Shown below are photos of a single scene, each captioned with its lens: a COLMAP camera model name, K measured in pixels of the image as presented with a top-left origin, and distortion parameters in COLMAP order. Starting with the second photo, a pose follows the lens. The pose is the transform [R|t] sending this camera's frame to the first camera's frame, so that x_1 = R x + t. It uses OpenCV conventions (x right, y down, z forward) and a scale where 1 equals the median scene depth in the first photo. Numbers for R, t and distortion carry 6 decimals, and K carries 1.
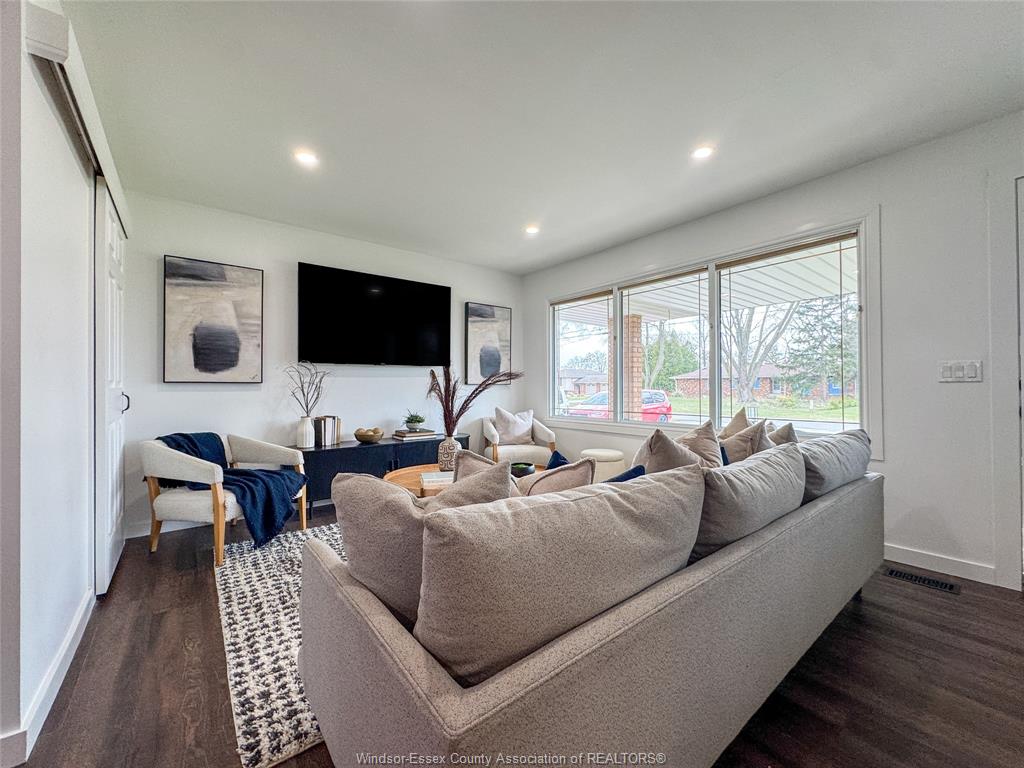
lens RADIAL K [[410.7, 0, 515.0], [0, 410.7, 384.4], [0, 0, 1]] dist [-0.001531, -0.001067]
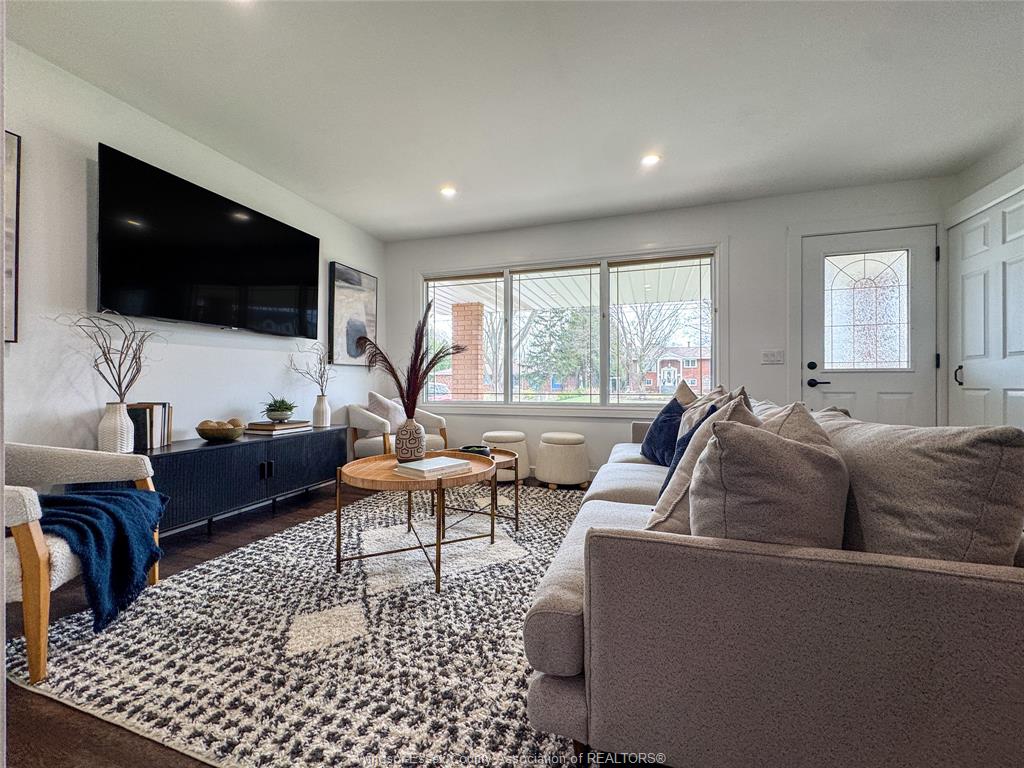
lens RADIAL K [[410.7, 0, 515.0], [0, 410.7, 384.4], [0, 0, 1]] dist [-0.001531, -0.001067]
pose [[0.832048, 0.000571, 0.554703, -0.357357], [-0.004995, 0.999967, 0.006463, 0.044922], [-0.554681, -0.008148, 0.832023, 0.172544]]
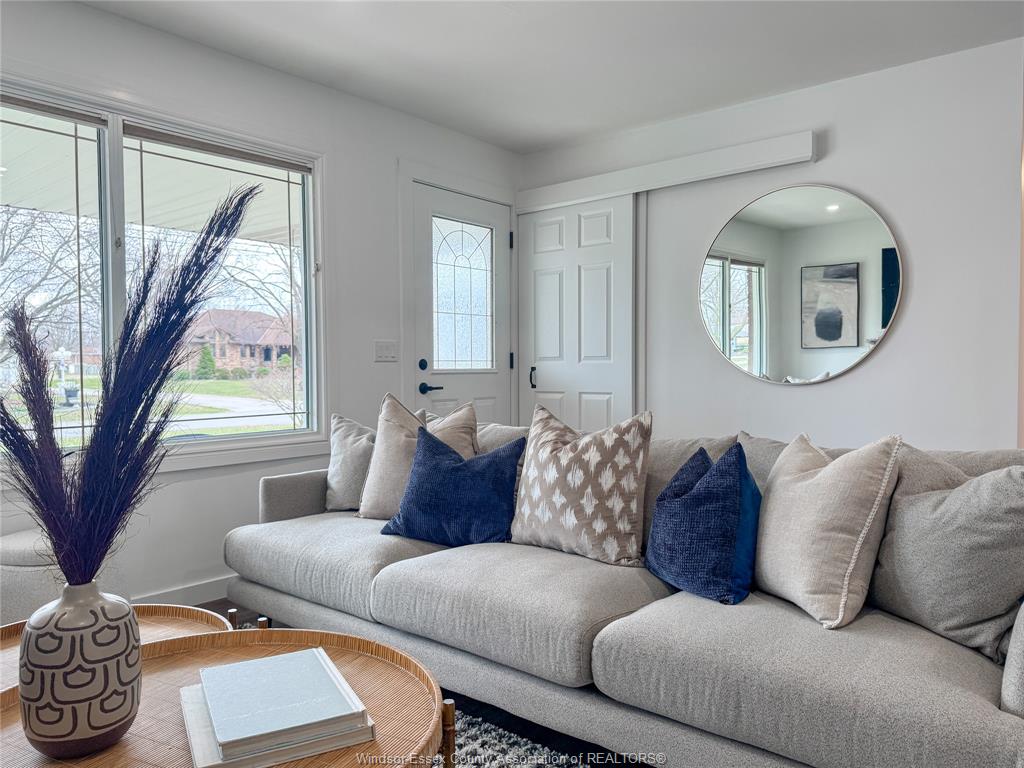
lens RADIAL K [[725.1, 0, 519.7], [0, 725.1, 387.9], [0, 0, 1]] dist [0.077642, -0.090584]
pose [[-0.202291, -0.031491, 0.978819, -0.488611], [-0.004800, 0.999503, 0.031164, 0.003499], [-0.979314, 0.001605, -0.202341, 0.684566]]
